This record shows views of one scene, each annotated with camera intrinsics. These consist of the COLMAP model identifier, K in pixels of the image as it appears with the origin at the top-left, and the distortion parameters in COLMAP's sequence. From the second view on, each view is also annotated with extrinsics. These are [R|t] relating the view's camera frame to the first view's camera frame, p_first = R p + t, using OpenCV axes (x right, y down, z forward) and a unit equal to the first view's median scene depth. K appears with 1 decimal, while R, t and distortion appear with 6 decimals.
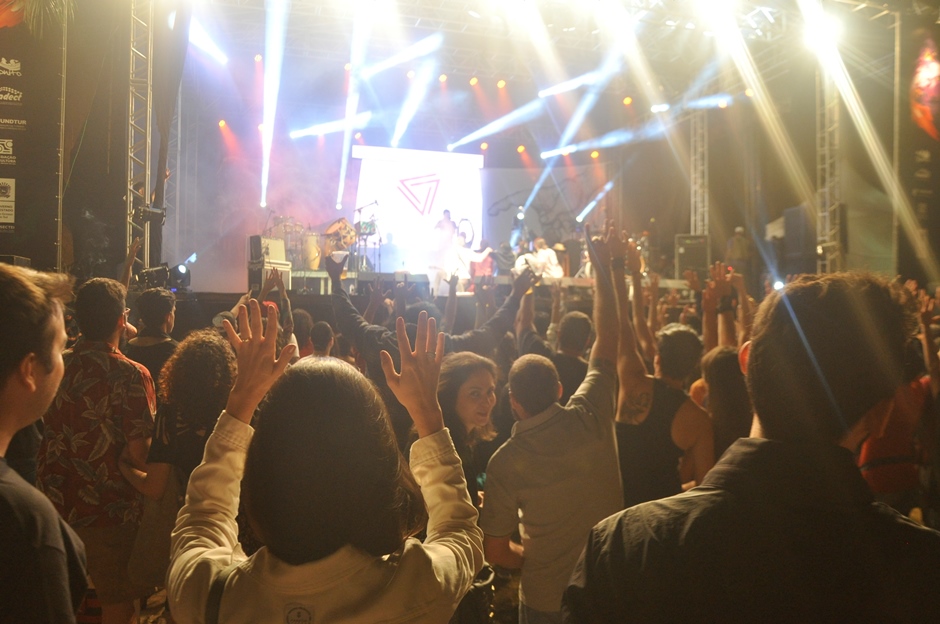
lens RADIAL K [[731.8, 0, 477.7], [0, 731.8, 318.7], [0, 0, 1]] dist [-0.154779, 0.121836]
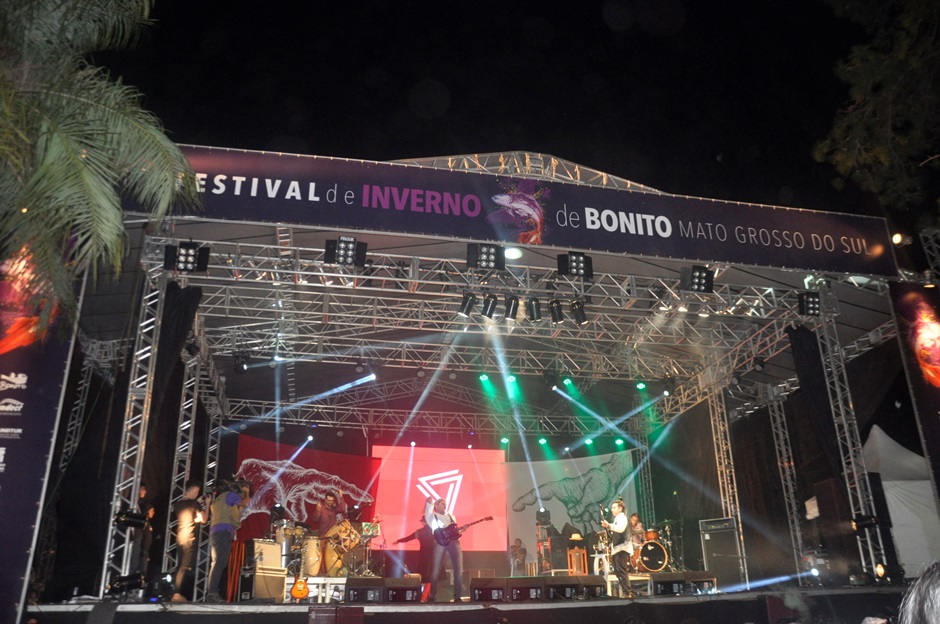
lens RADIAL K [[731.8, 0, 476.4], [0, 731.8, 314.9], [0, 0, 1]] dist [-0.154779, 0.121836]
pose [[0.995706, -0.062487, -0.068293, 0.075335], [0.030603, 0.918504, -0.394225, -0.005449], [0.087362, 0.390443, 0.916473, 0.022821]]
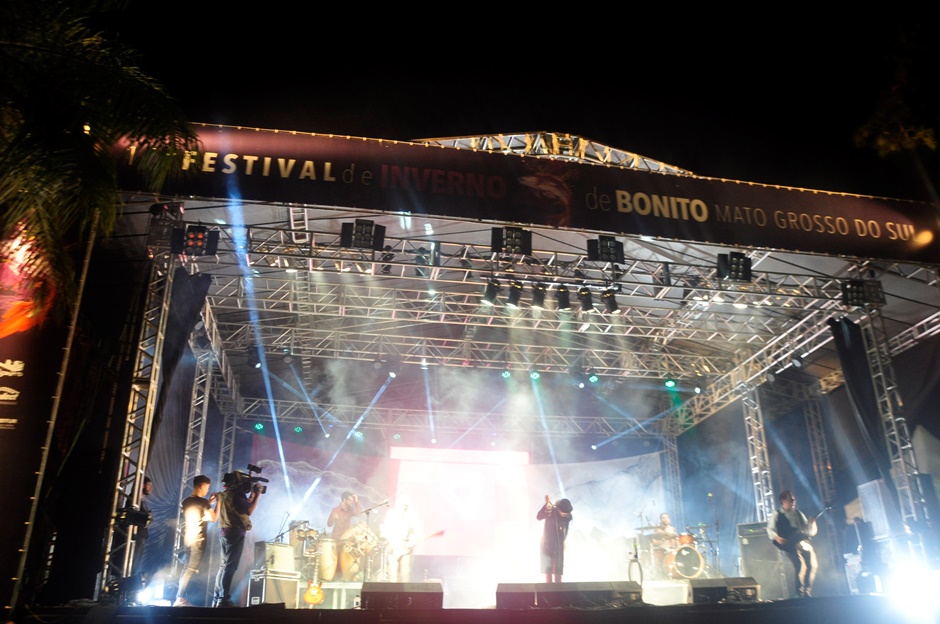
lens RADIAL K [[731.8, 0, 477.6], [0, 731.8, 315.8], [0, 0, 1]] dist [-0.154779, 0.121836]
pose [[0.993857, -0.063618, -0.090565, 0.061712], [0.021700, 0.914412, -0.404202, -0.004909], [0.108528, 0.399753, 0.910175, 0.081290]]
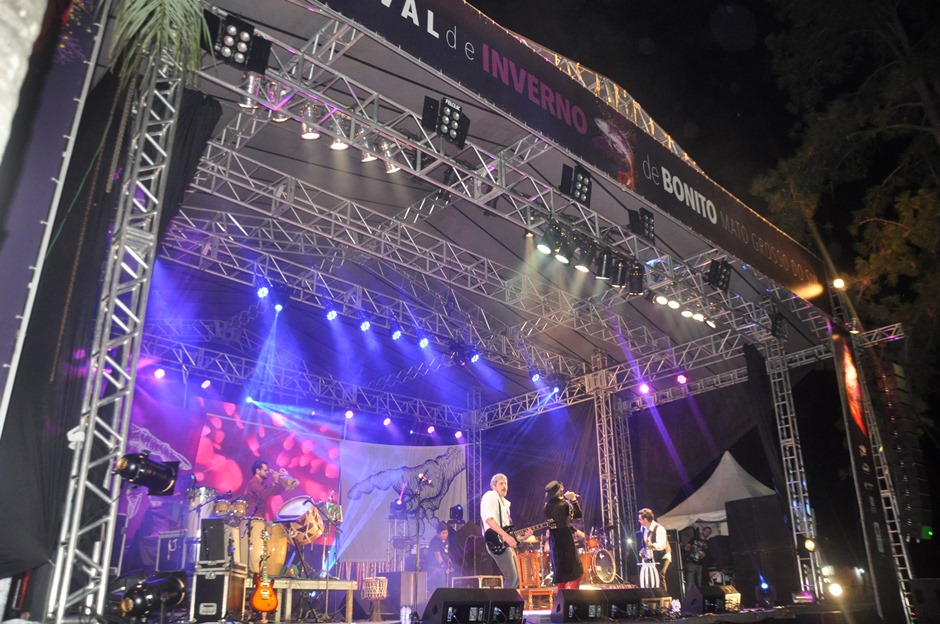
lens RADIAL K [[731.8, 0, 477.4], [0, 731.8, 314.7], [0, 0, 1]] dist [-0.154779, 0.121836]
pose [[0.896693, 0.147174, 0.417471, -0.353693], [0.023818, 0.925702, -0.377503, -0.039580], [-0.442012, 0.348448, 0.826565, 0.323196]]
